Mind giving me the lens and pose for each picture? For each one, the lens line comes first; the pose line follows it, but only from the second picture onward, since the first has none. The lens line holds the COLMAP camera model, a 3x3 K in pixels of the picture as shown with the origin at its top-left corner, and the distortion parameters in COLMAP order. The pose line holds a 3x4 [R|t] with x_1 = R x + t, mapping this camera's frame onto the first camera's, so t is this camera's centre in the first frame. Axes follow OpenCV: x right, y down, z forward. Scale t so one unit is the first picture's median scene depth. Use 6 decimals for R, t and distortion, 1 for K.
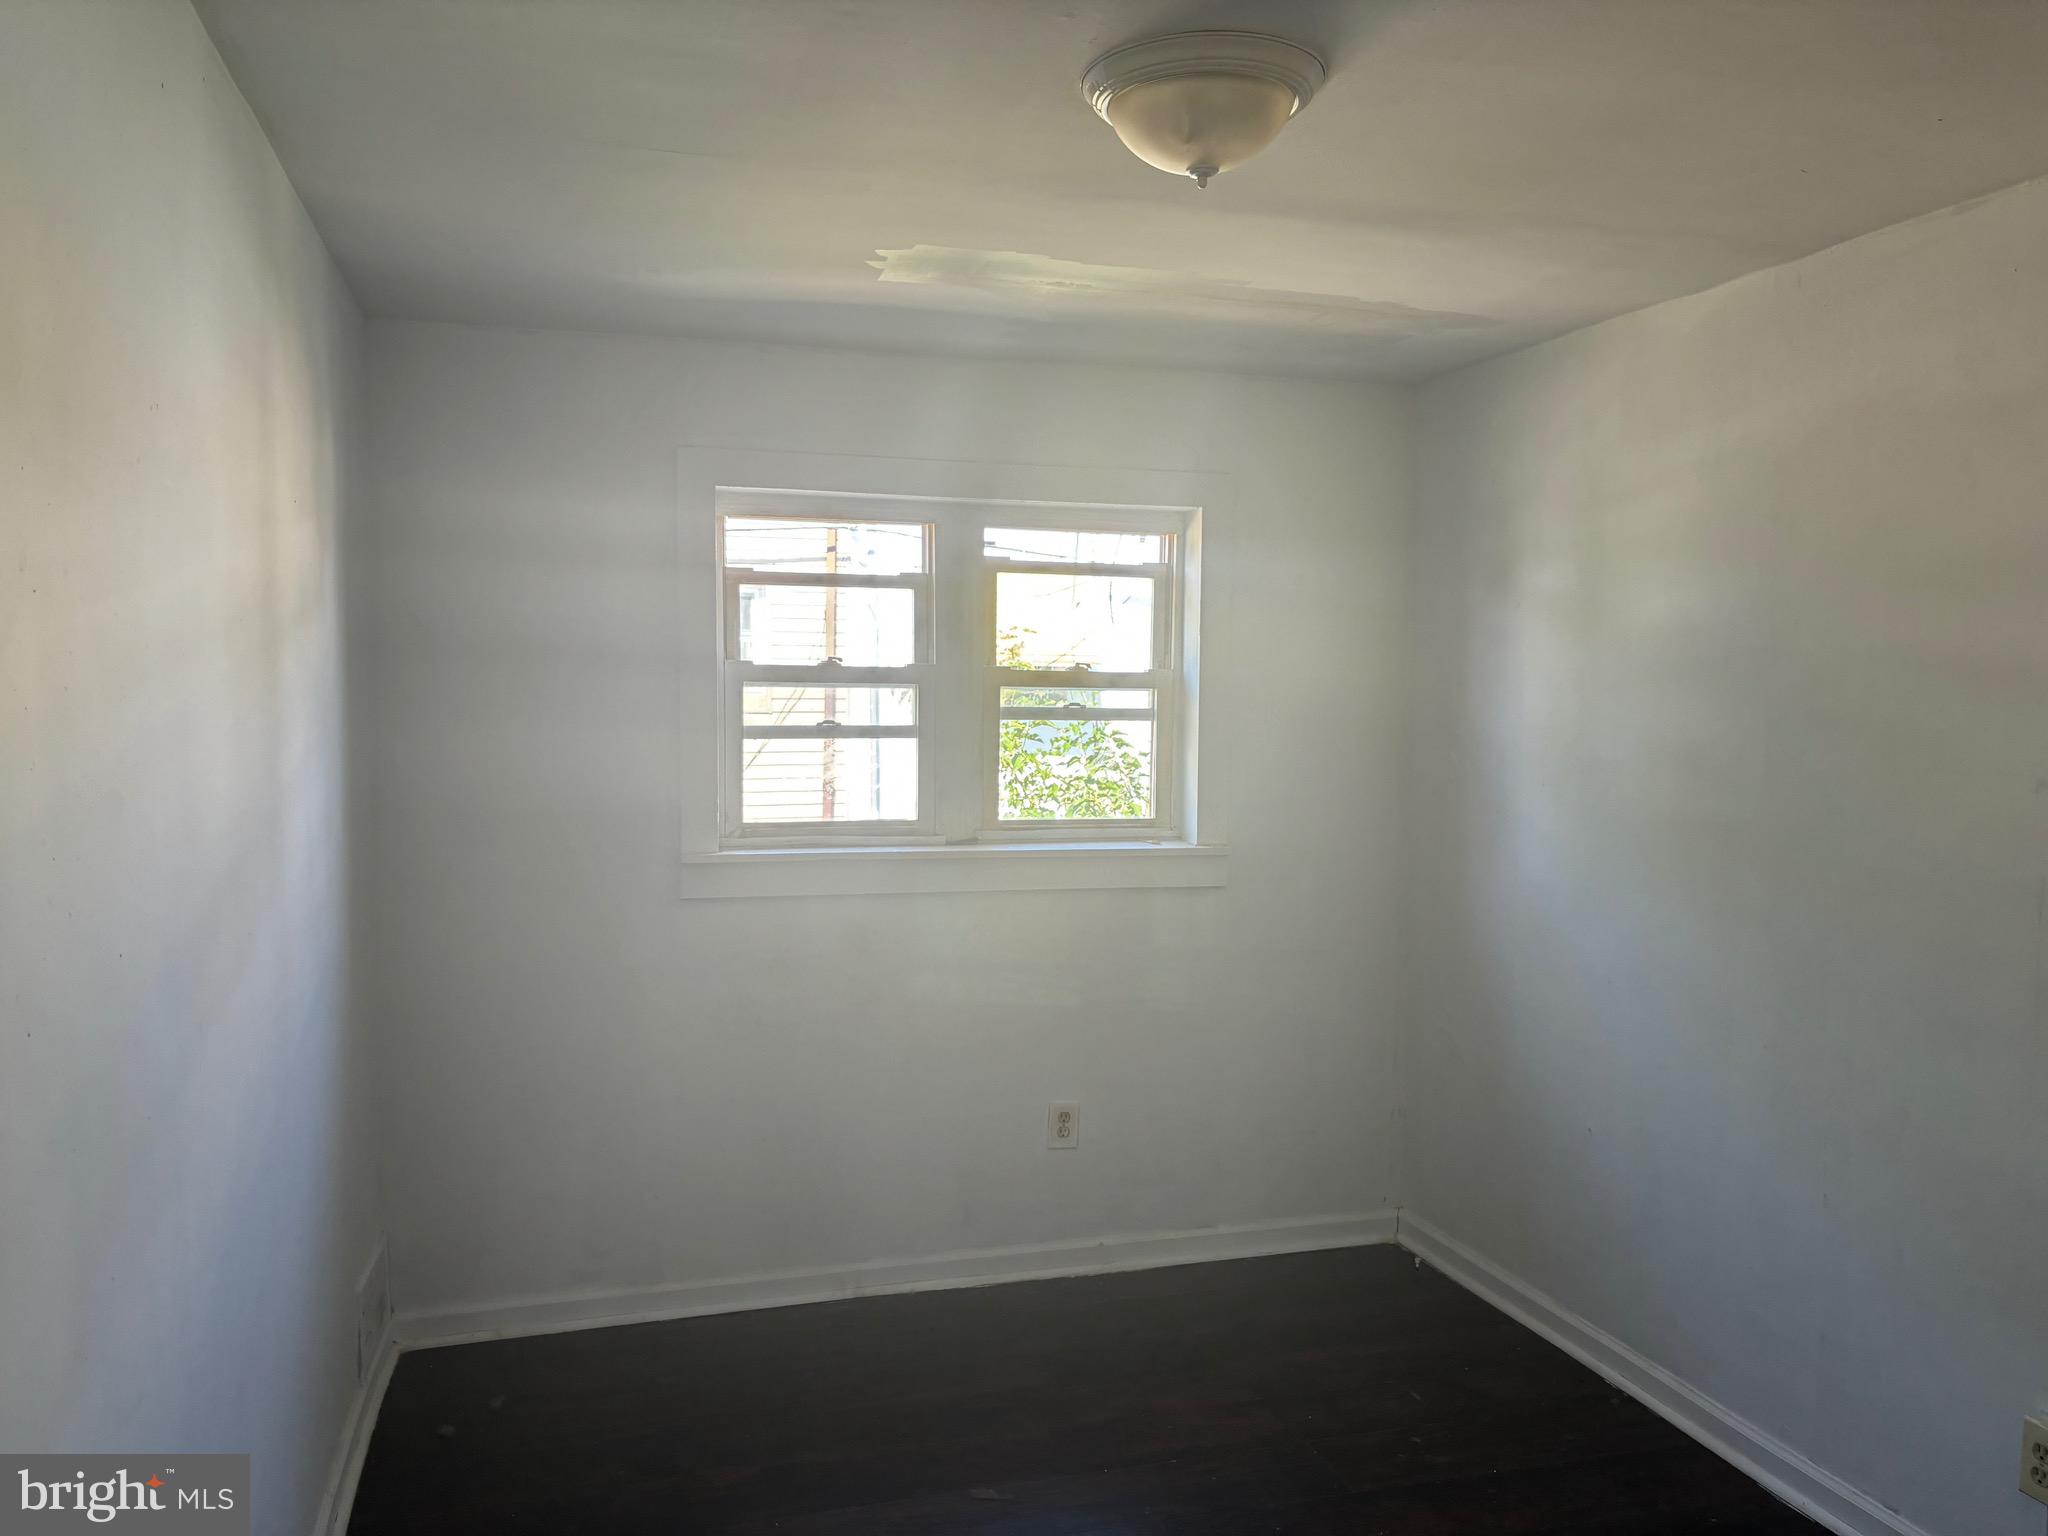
lens RADIAL K [[1554.9, 0, 1024.6], [0, 1554.9, 777.4], [0, 0, 1]] dist [0.033196, -0.045158]
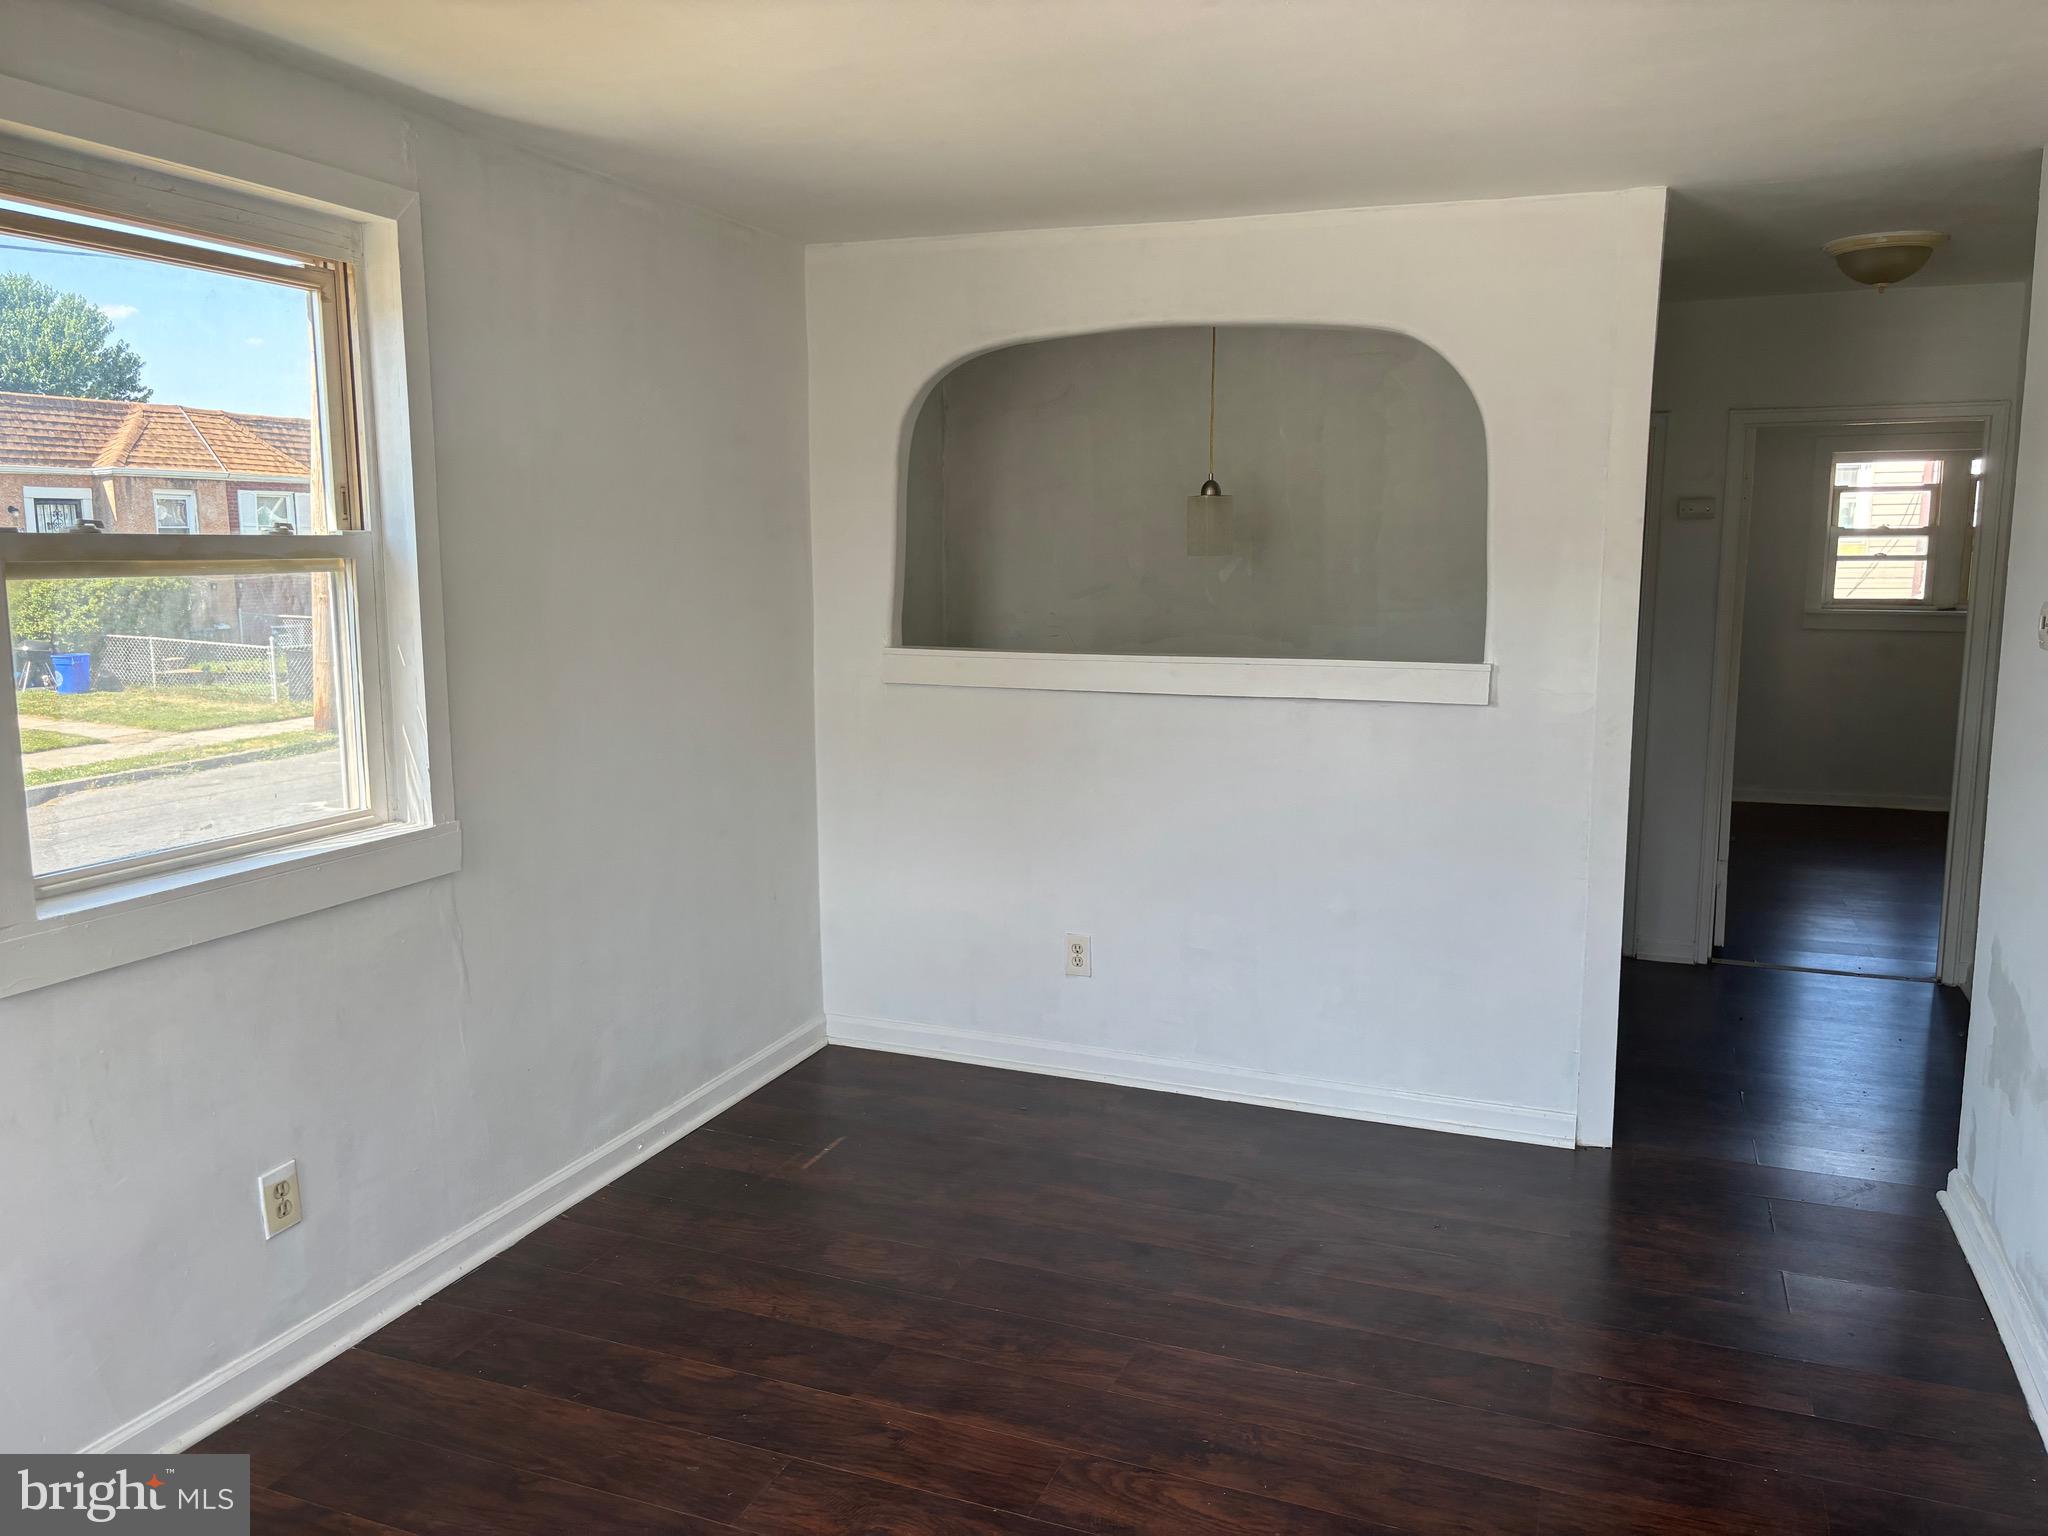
lens RADIAL K [[1554.9, 0, 1009.2], [0, 1554.9, 770.9], [0, 0, 1]] dist [0.033196, -0.045158]
pose [[0.781027, 0.086607, -0.618462, 0.314372], [-0.019629, 0.993252, 0.114303, 0.042543], [0.624188, -0.077134, 0.777457, -1.553663]]
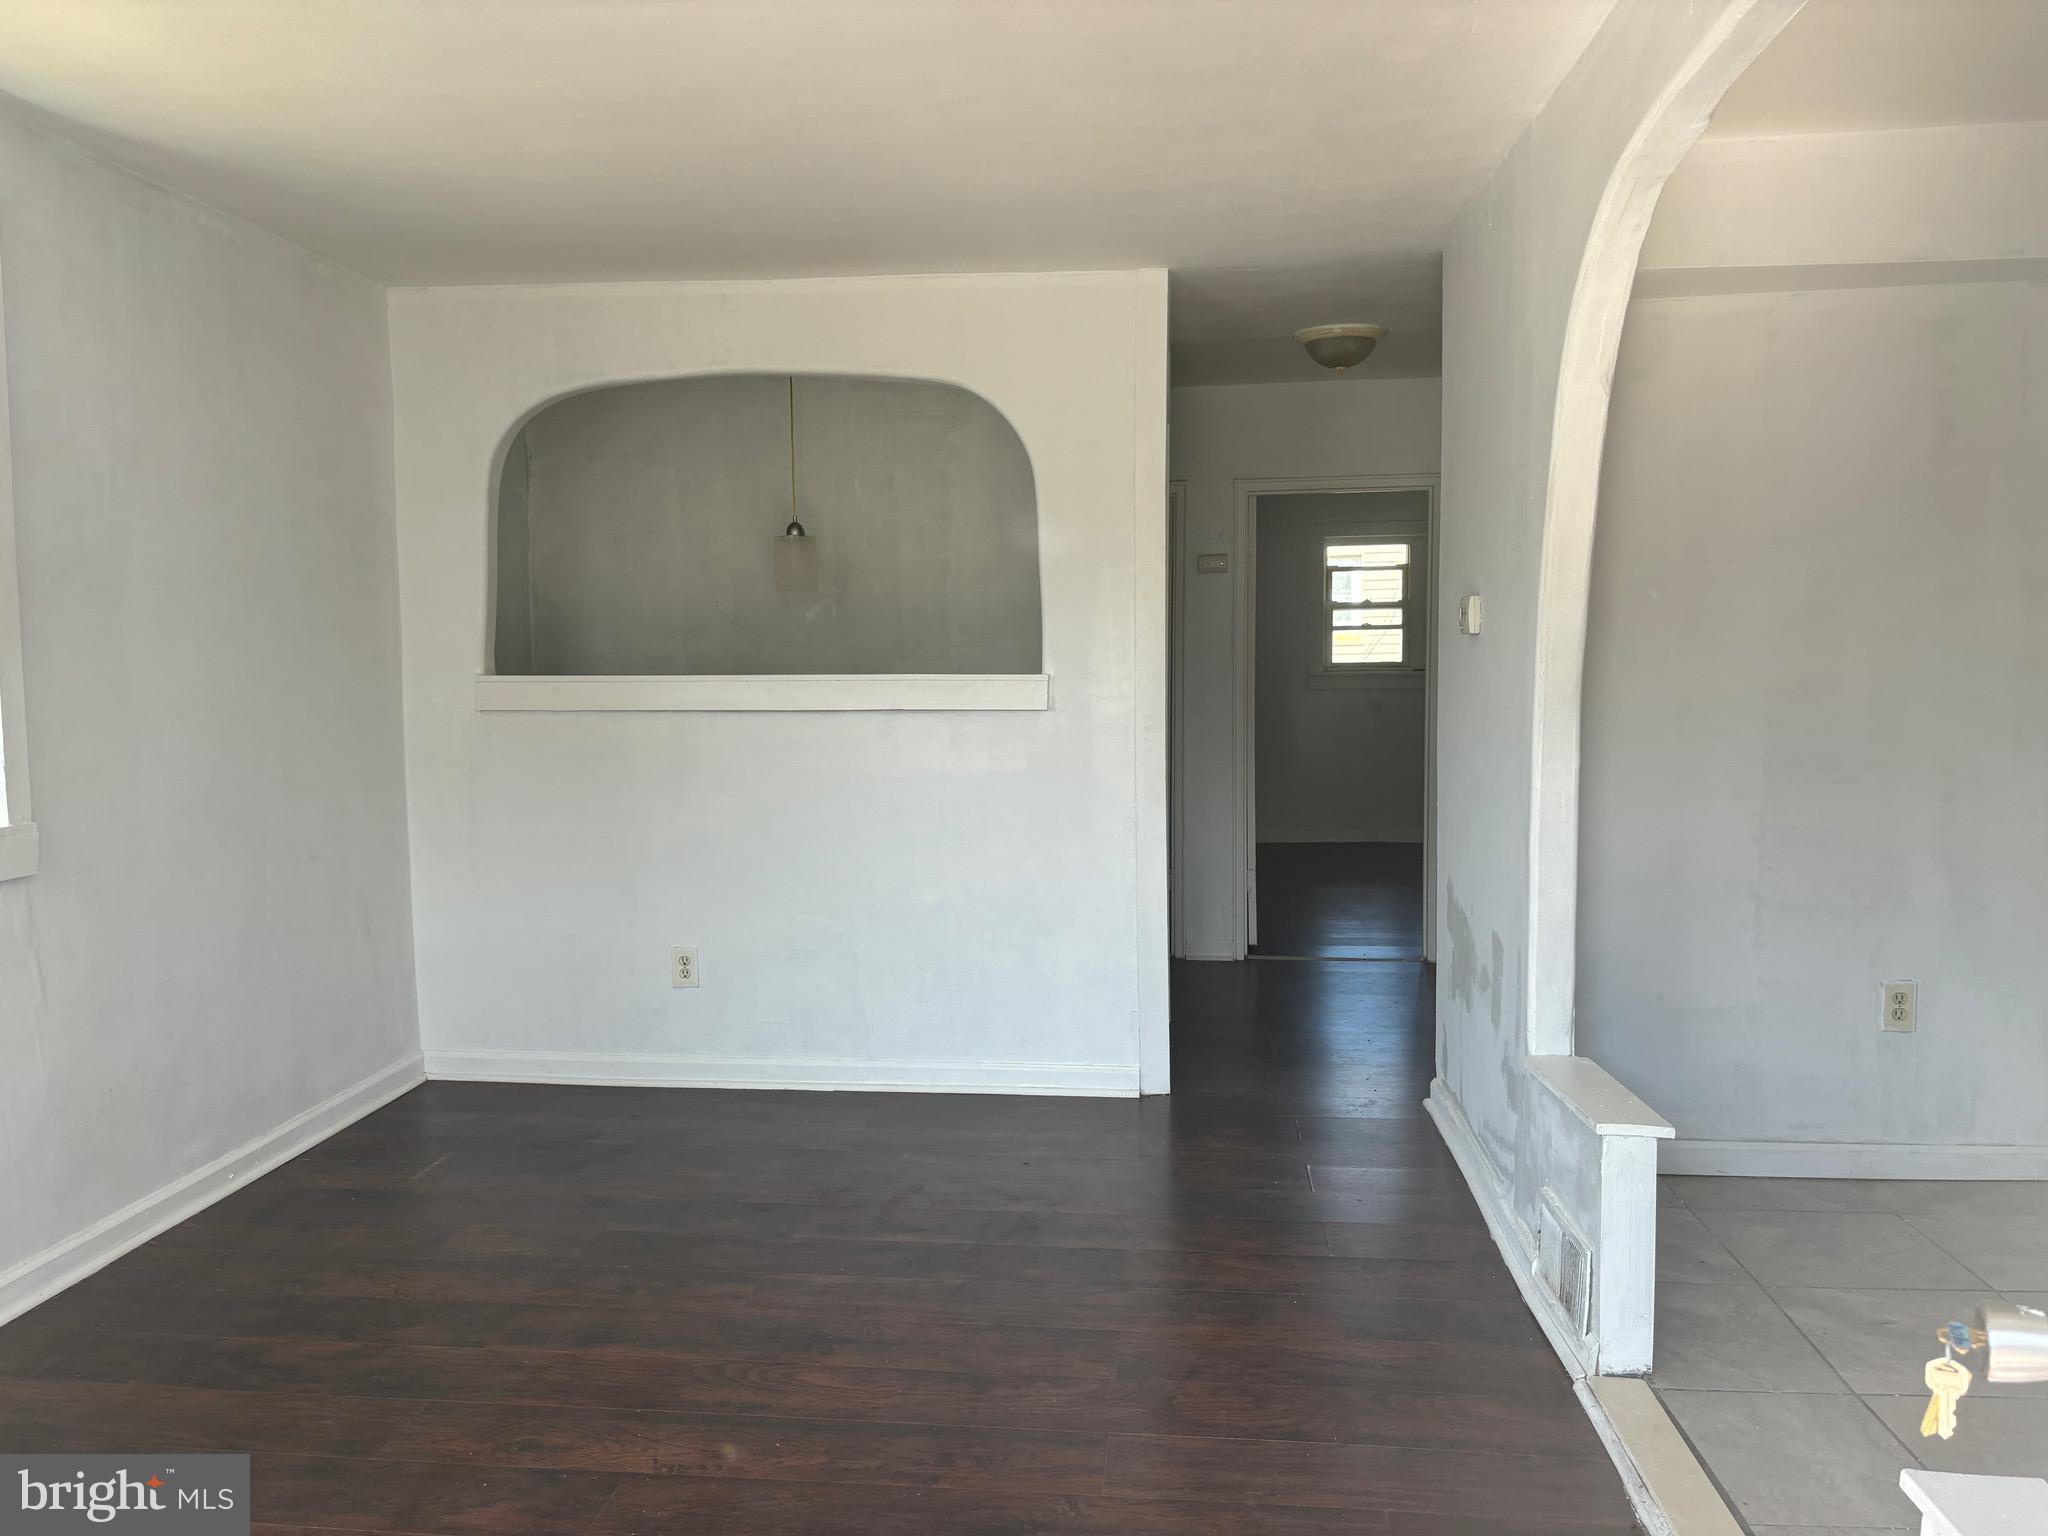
lens RADIAL K [[1554.9, 0, 1021.9], [0, 1554.9, 768.6], [0, 0, 1]] dist [0.033196, -0.045158]
pose [[0.922705, 0.018183, -0.385079, 0.351259], [-0.003018, 0.999197, 0.039948, 0.104764], [0.385496, -0.035698, 0.922019, -1.634467]]
